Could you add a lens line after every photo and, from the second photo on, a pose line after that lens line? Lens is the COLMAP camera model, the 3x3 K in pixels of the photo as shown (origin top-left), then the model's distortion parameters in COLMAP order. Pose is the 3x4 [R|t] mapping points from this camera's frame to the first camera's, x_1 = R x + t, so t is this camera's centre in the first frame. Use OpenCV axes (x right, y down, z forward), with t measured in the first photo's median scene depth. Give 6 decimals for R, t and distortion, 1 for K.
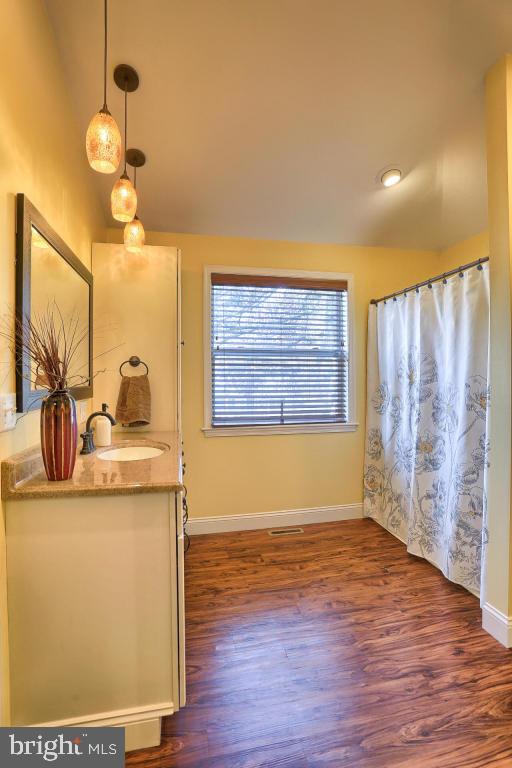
lens RADIAL K [[383.4, 0, 259.5], [0, 383.4, 382.6], [0, 0, 1]] dist [-0.070595, 0.030783]
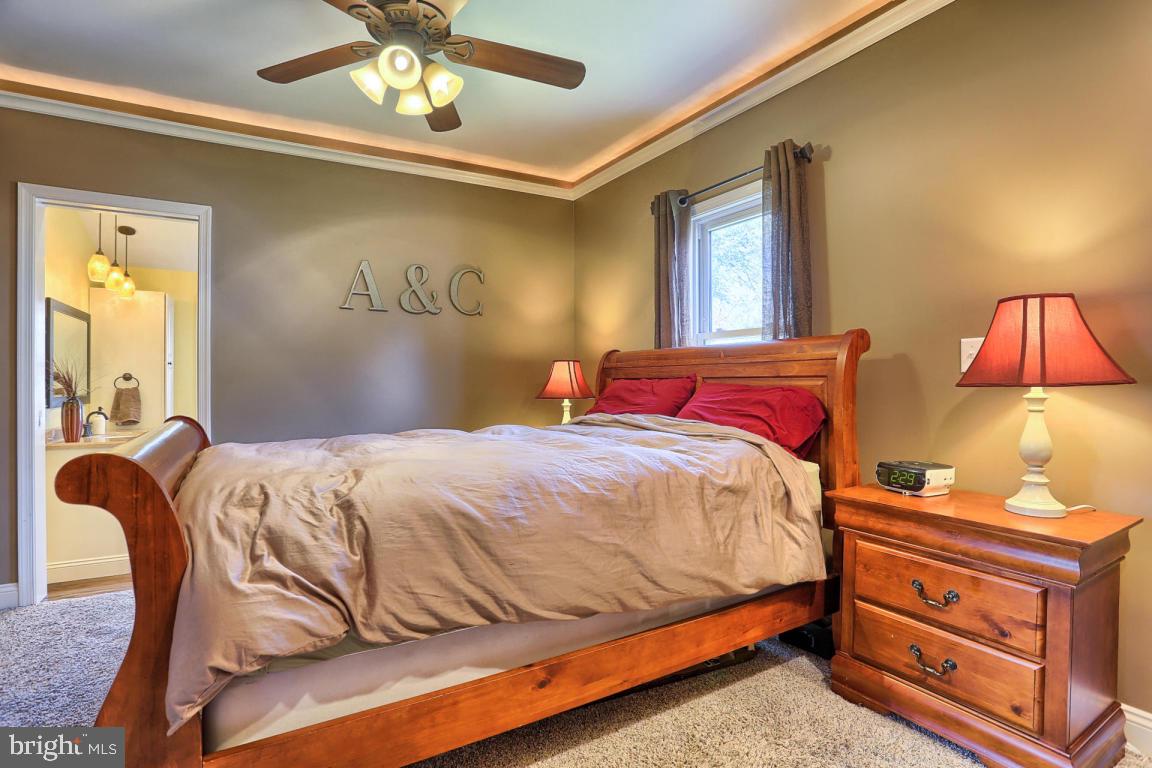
lens RADIAL K [[575.1, 0, 571.8], [0, 575.1, 380.2], [0, 0, 1]] dist [-0.070595, 0.030783]
pose [[0.951507, -0.002240, 0.307620, 0.699661], [0.007316, 0.999855, -0.015349, -0.003222], [-0.307541, 0.016855, 0.951386, -1.688028]]
